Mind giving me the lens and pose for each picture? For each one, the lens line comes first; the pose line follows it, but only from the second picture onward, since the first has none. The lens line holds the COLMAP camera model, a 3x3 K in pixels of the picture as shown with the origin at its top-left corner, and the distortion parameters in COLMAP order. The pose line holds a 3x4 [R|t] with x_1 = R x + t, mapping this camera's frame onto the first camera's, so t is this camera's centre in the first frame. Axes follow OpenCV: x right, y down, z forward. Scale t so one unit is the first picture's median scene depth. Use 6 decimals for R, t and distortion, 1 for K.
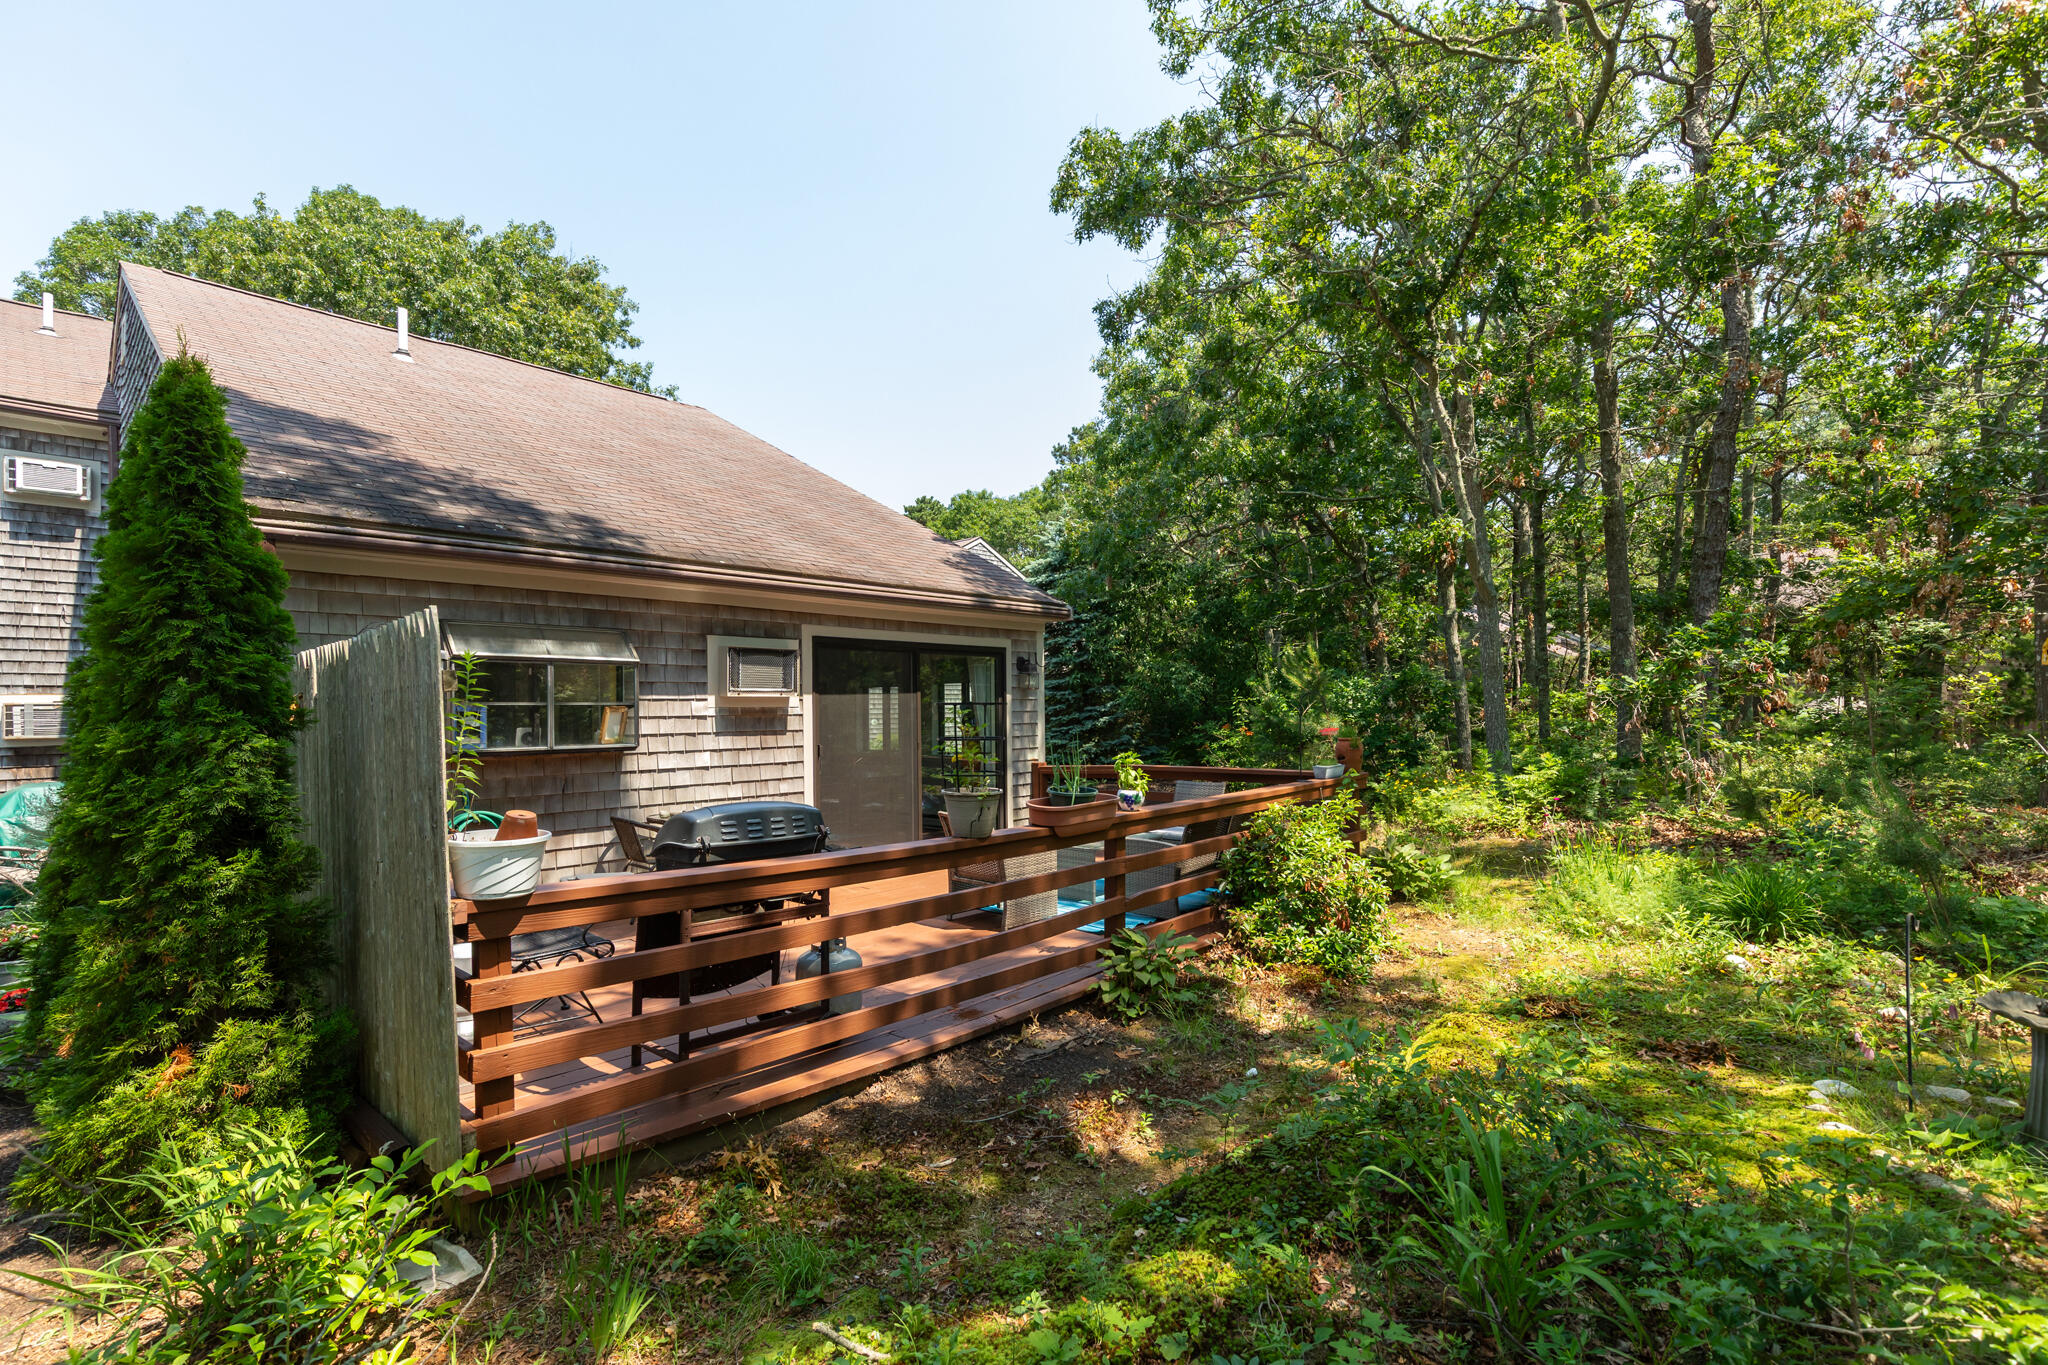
lens RADIAL K [[933.1, 0, 1024.0], [0, 933.1, 693.1], [0, 0, 1]] dist [-0.002773, 0.001186]
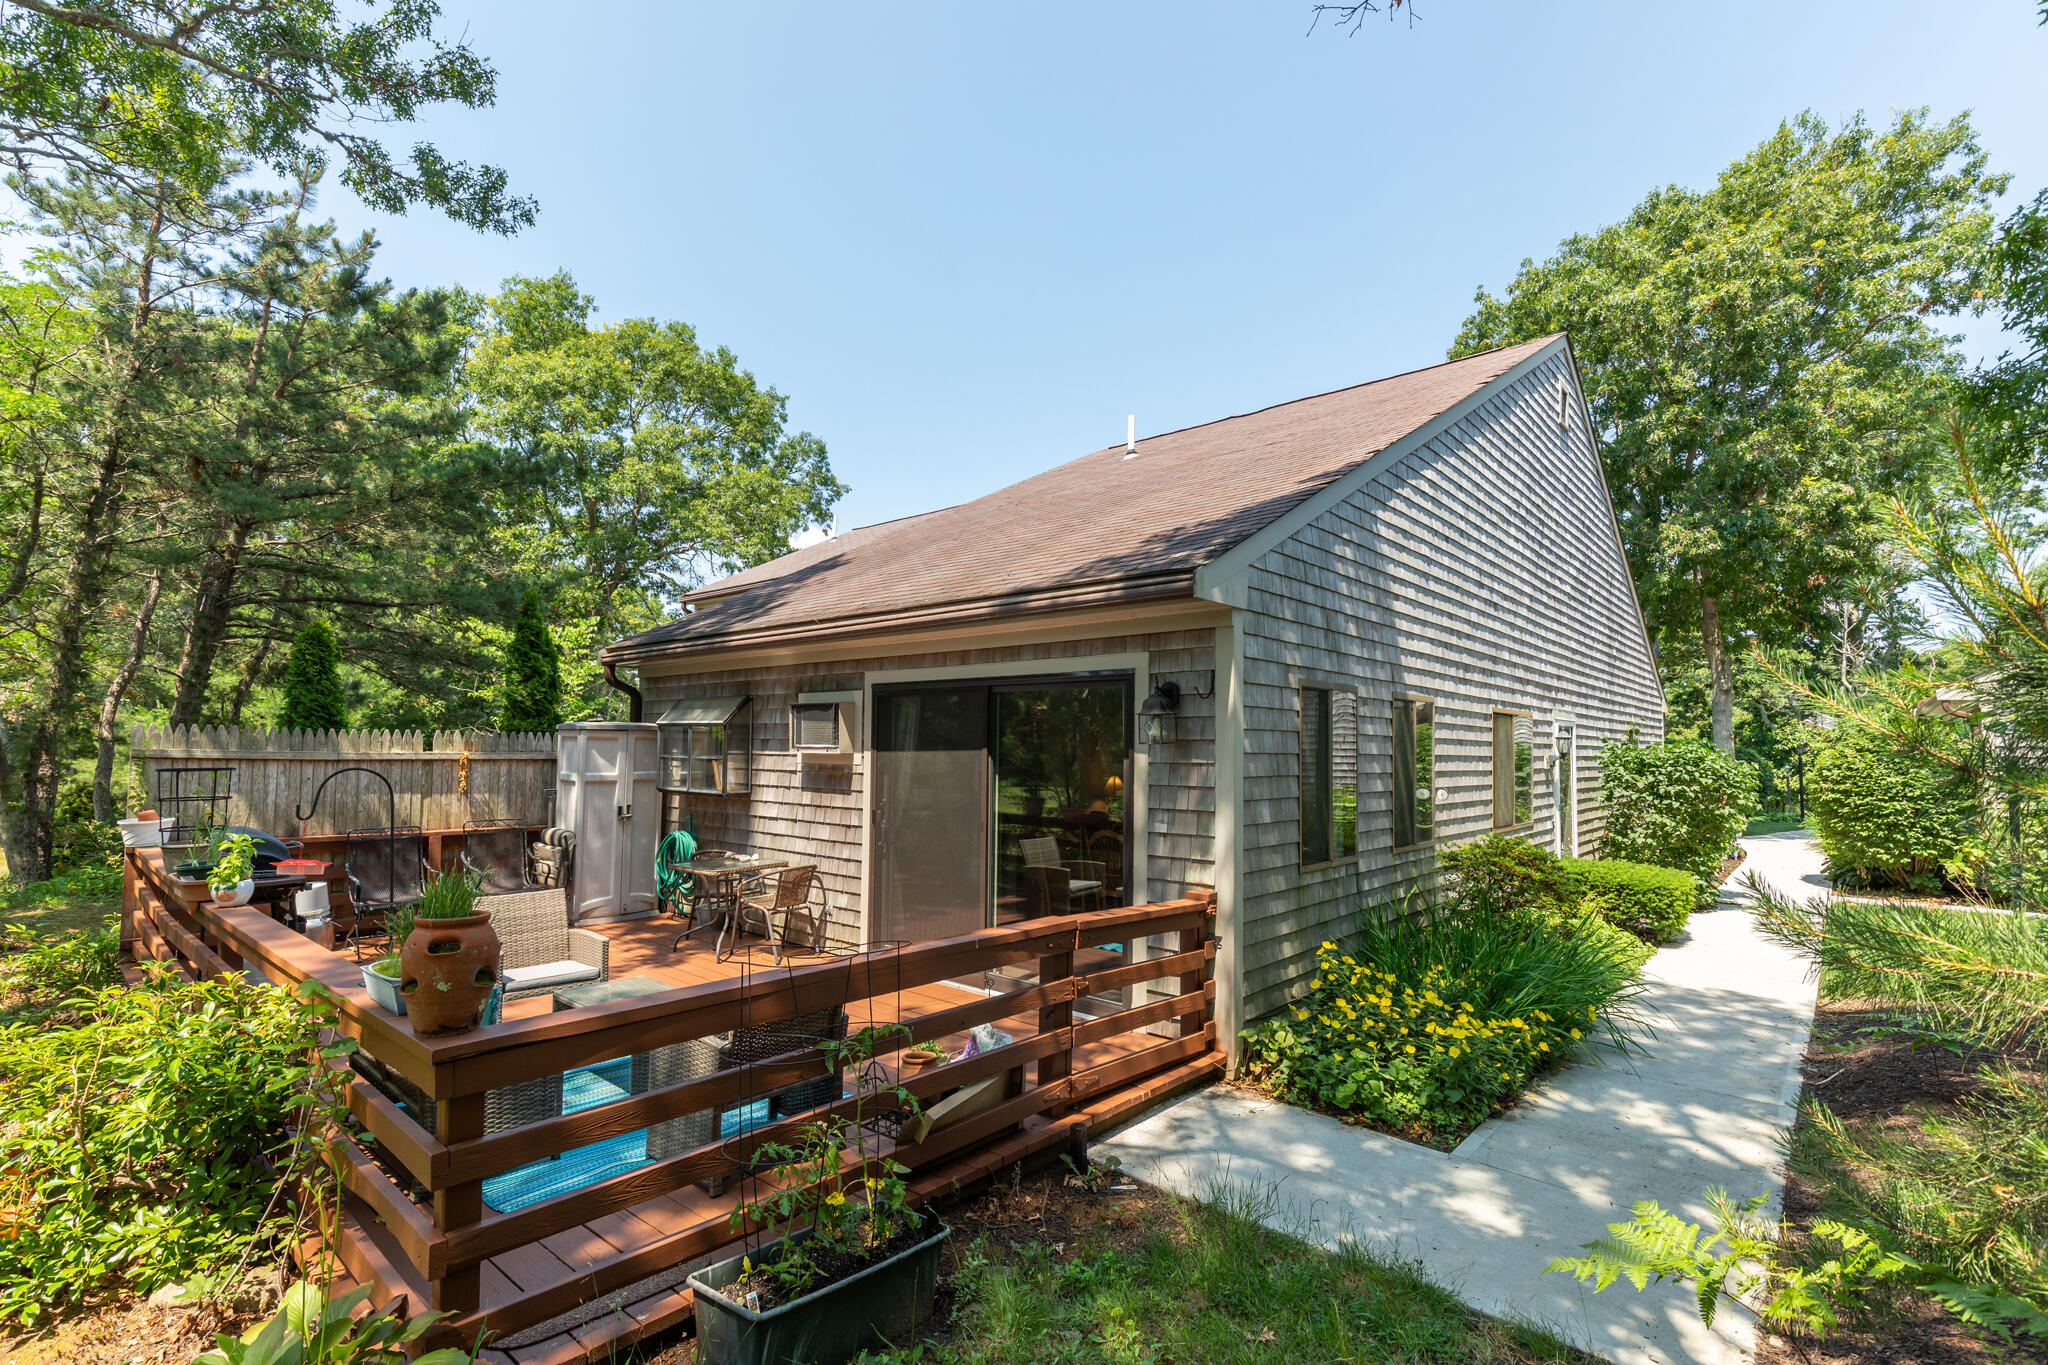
lens RADIAL K [[933.1, 0, 1024.0], [0, 933.1, 693.1], [0, 0, 1]] dist [-0.002773, 0.001186]
pose [[0.010152, -0.050308, -0.998682, 0.682735], [0.003468, 0.998729, -0.050276, -0.008790], [0.999942, -0.002953, 0.010314, 1.192239]]
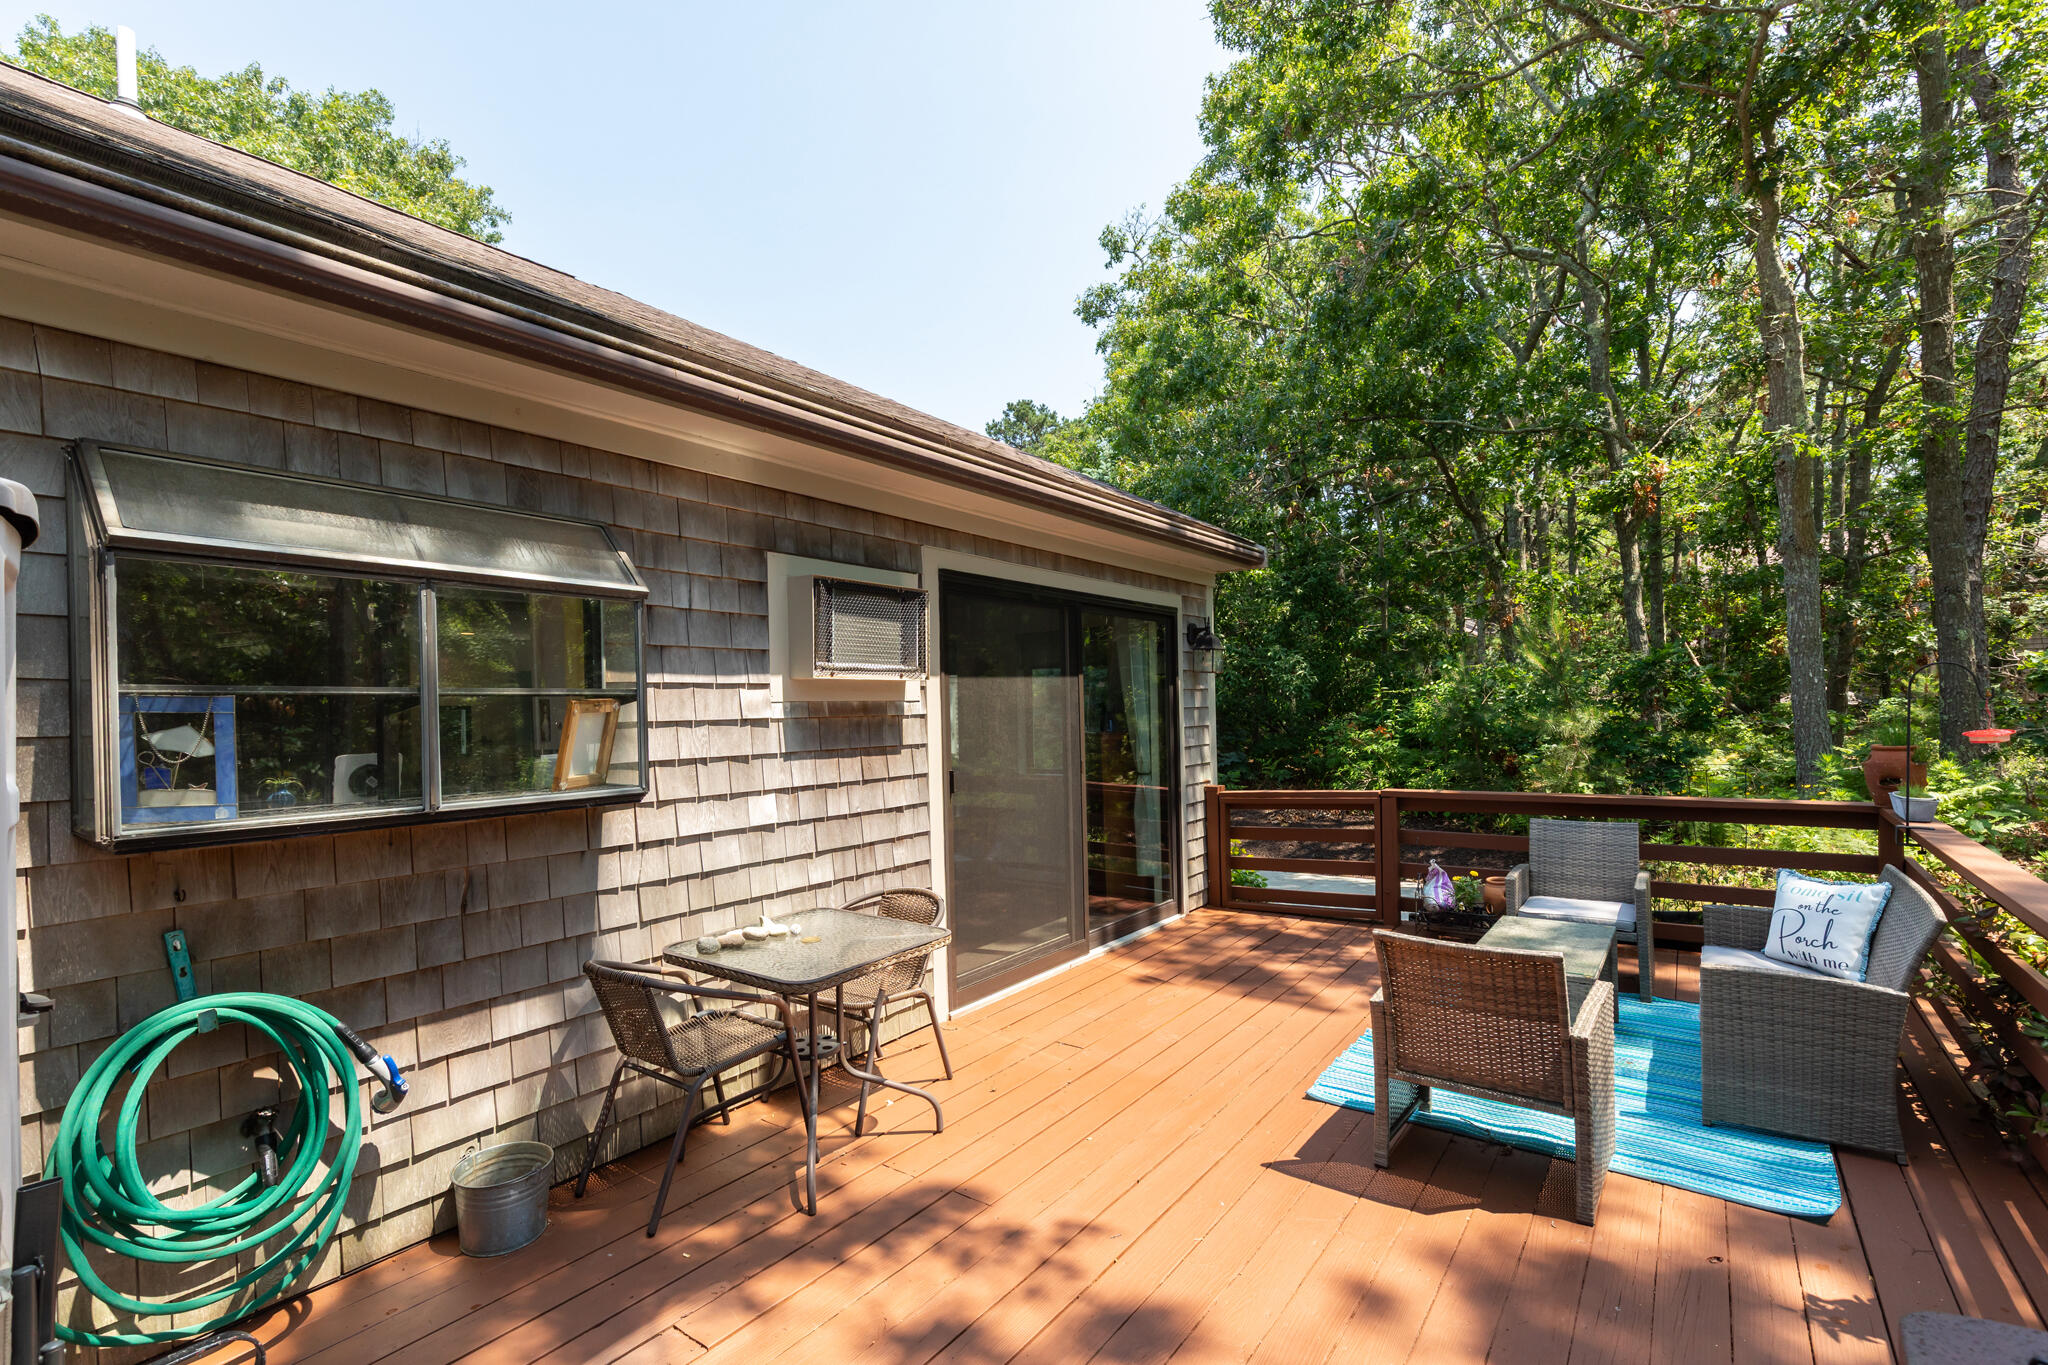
lens RADIAL K [[936.6, 0, 1020.2], [0, 936.6, 711.8], [0, 0, 1]] dist [0.012495, -0.000414]
pose [[0.993616, -0.010647, 0.112313, -0.253911], [0.008745, 0.999810, 0.017414, 0.012645], [-0.112477, -0.016320, 0.993520, 0.482224]]
